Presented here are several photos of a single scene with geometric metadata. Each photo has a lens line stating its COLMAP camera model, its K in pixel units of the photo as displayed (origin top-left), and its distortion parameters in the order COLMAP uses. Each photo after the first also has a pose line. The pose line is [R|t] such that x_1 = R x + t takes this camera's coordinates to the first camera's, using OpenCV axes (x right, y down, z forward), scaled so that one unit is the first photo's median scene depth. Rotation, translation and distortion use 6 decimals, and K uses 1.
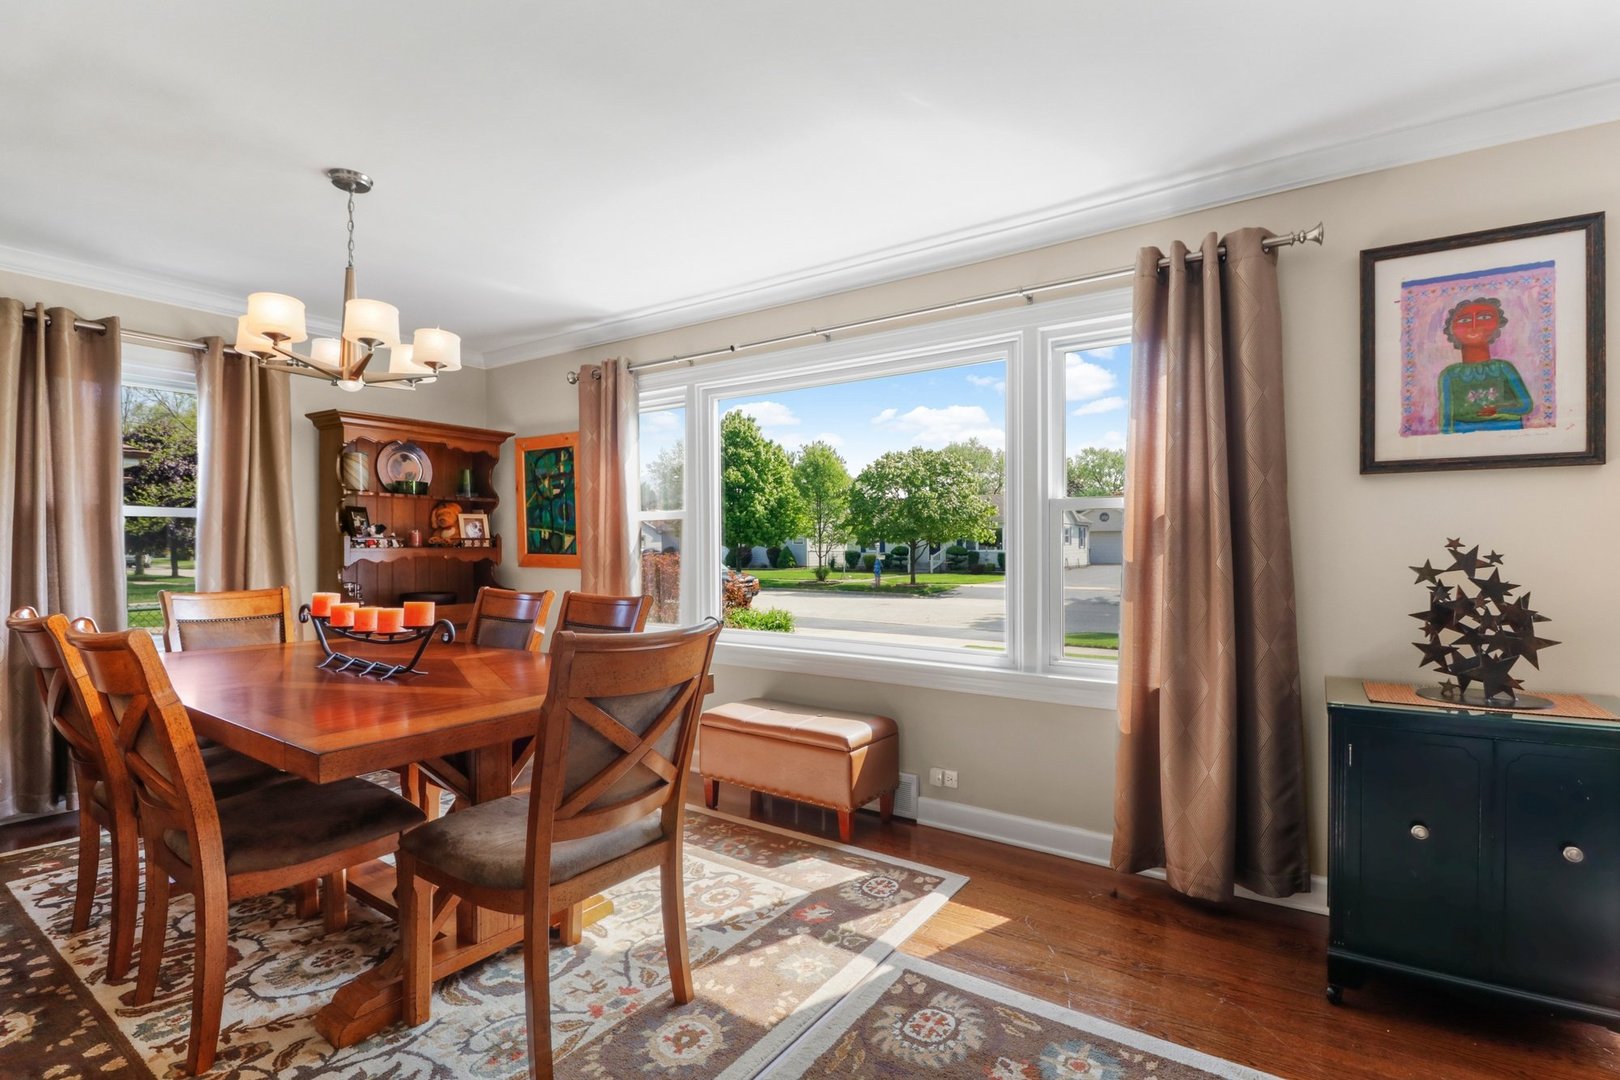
lens RADIAL K [[762.8, 0, 810.8], [0, 762.8, 545.5], [0, 0, 1]] dist [-0.002912, -0.000984]
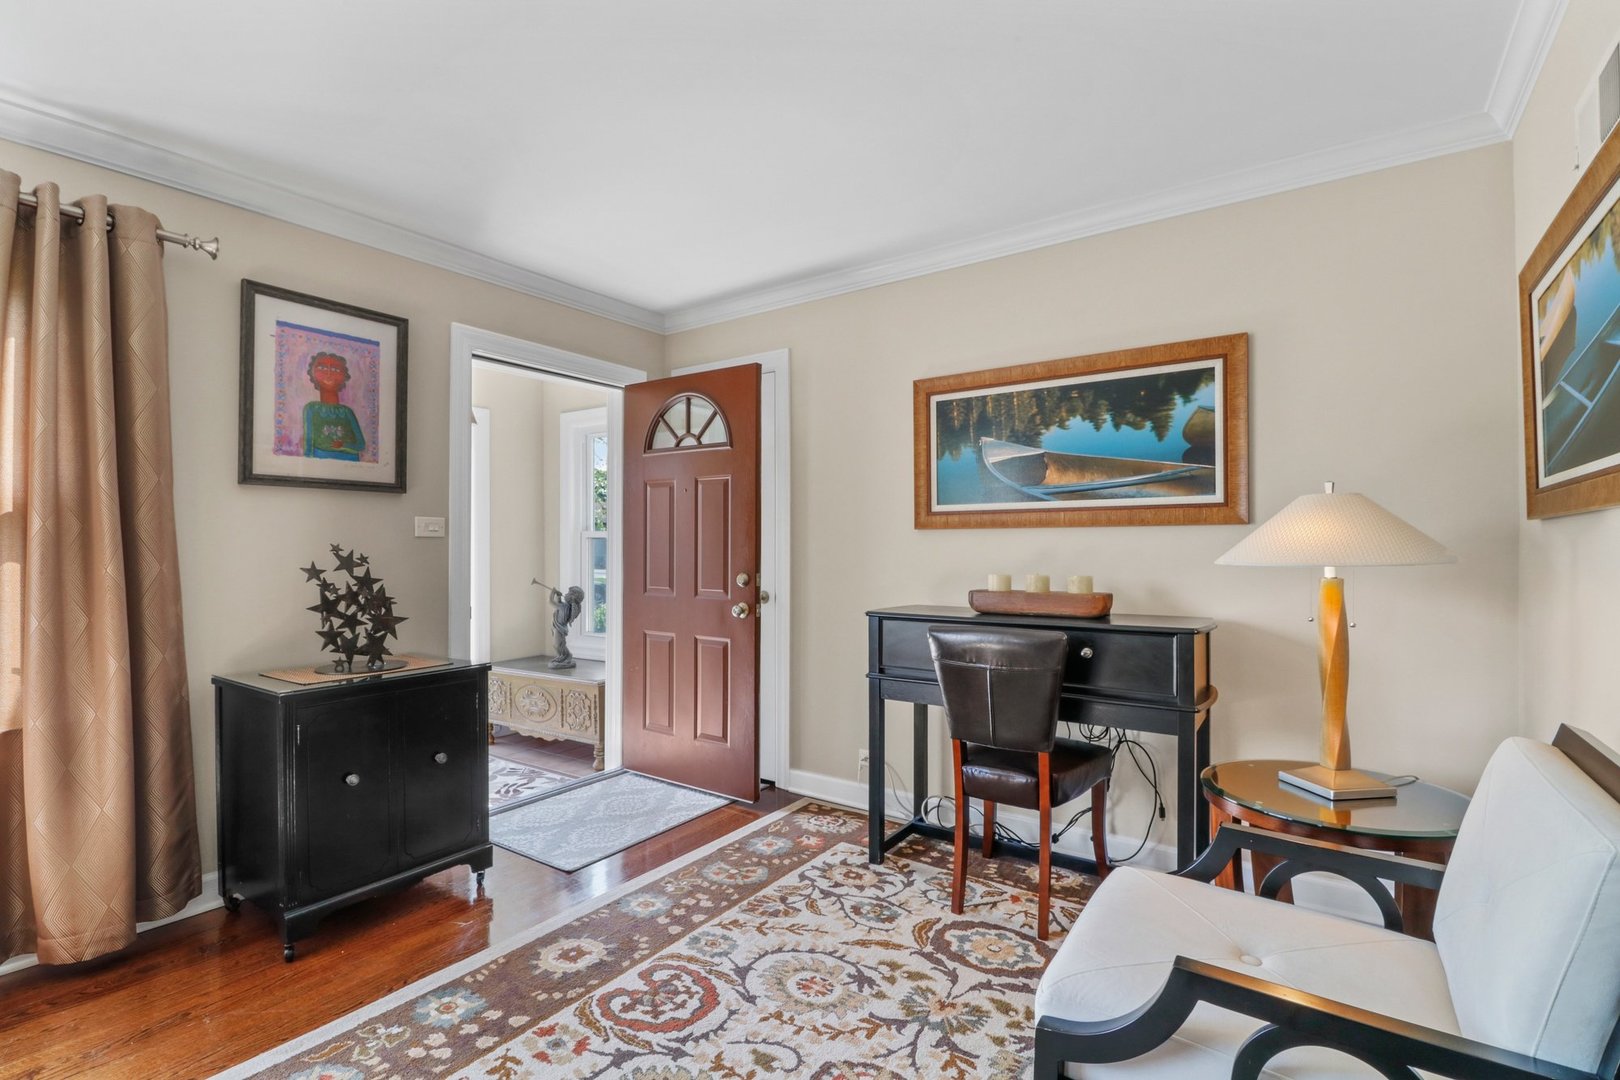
lens RADIAL K [[809.8, 0, 733.0], [0, 809.8, 539.8], [0, 0, 1]] dist [0.001161, -0.000027]
pose [[0.083313, 0.007703, 0.996494, -0.388725], [0.001665, 0.999968, -0.007869, -0.004468], [-0.996522, 0.002315, 0.083298, 0.220169]]
